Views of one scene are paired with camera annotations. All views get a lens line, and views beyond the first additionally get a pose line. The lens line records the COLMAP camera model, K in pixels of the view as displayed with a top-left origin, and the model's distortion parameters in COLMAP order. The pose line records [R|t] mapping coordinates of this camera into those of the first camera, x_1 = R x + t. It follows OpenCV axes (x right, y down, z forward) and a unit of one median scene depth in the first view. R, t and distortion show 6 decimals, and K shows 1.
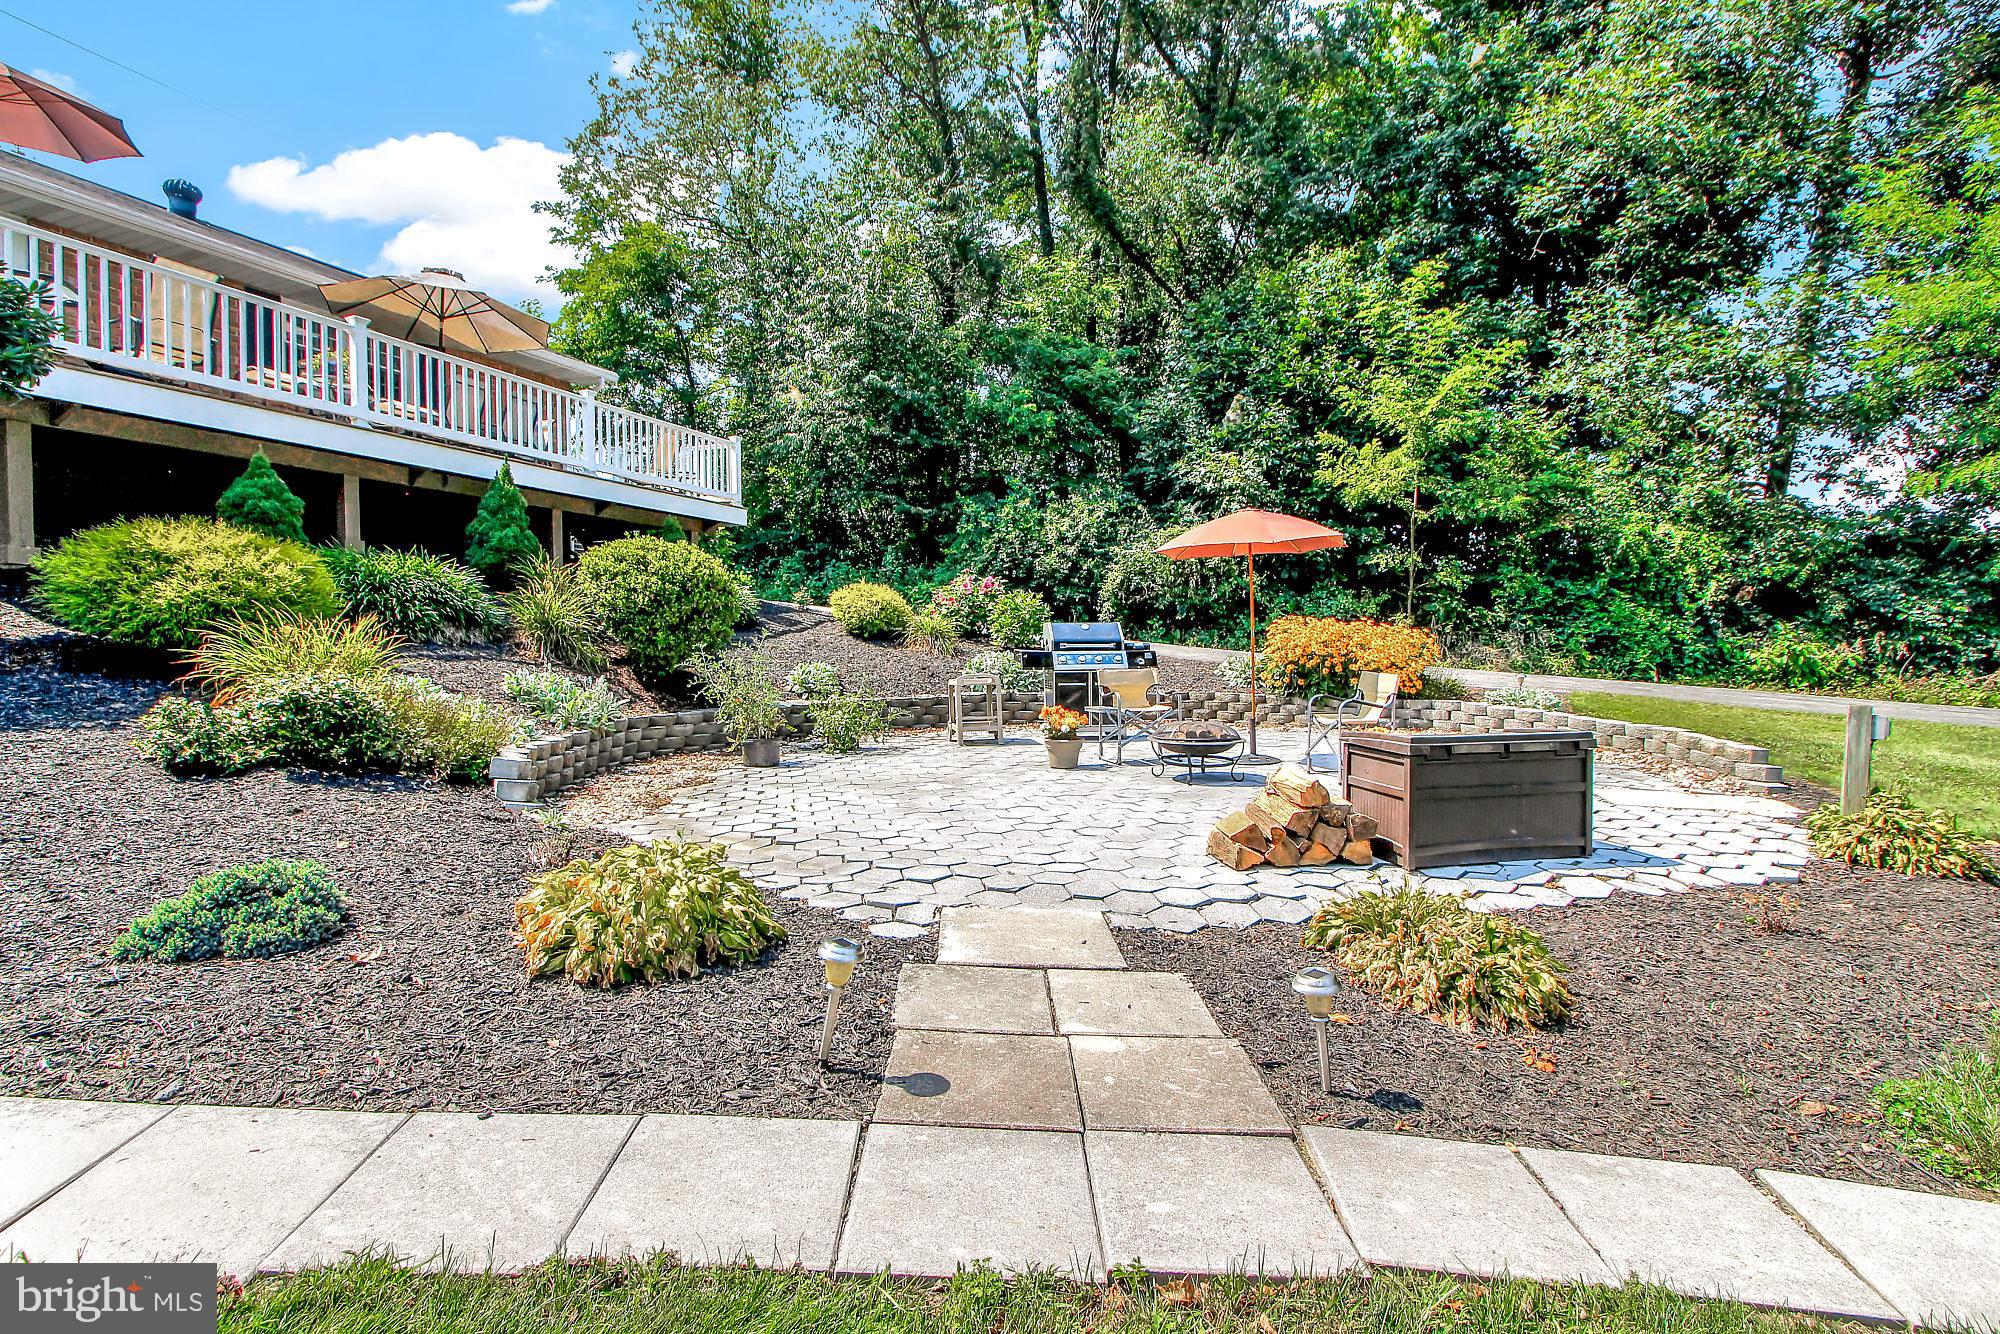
lens RADIAL K [[942.6, 0, 997.7], [0, 942.6, 652.8], [0, 0, 1]] dist [-0.003348, 0.000083]
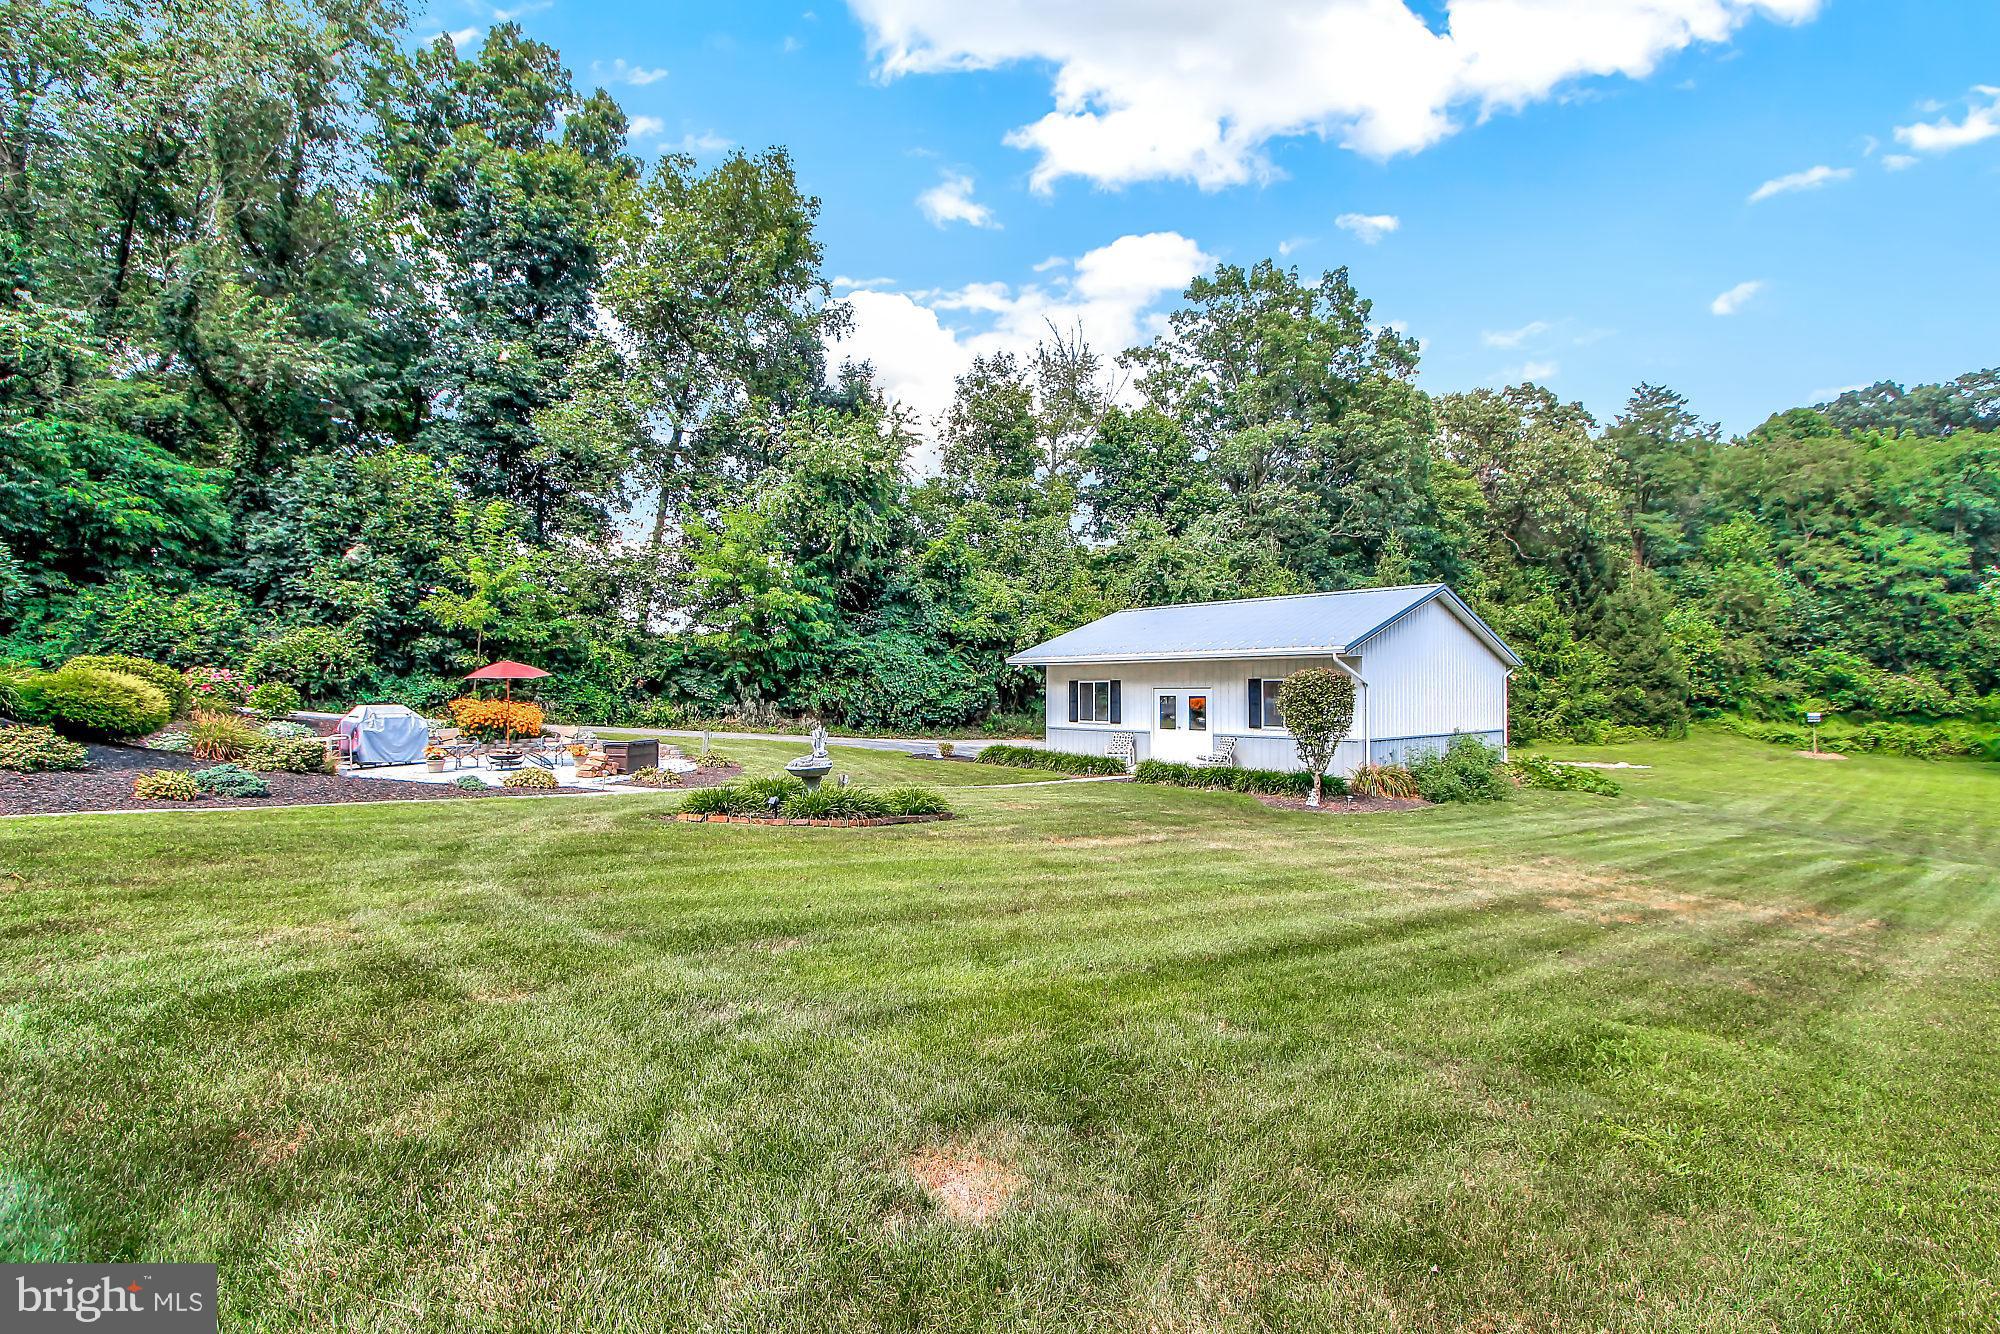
lens RADIAL K [[942.6, 0, 1009.8], [0, 942.6, 679.4], [0, 0, 1]] dist [-0.003348, 0.000083]
pose [[0.438335, 0.010351, 0.898752, -0.702276], [0.011129, 0.999795, -0.016943, -0.025205], [-0.898743, 0.017429, 0.438130, -0.635312]]
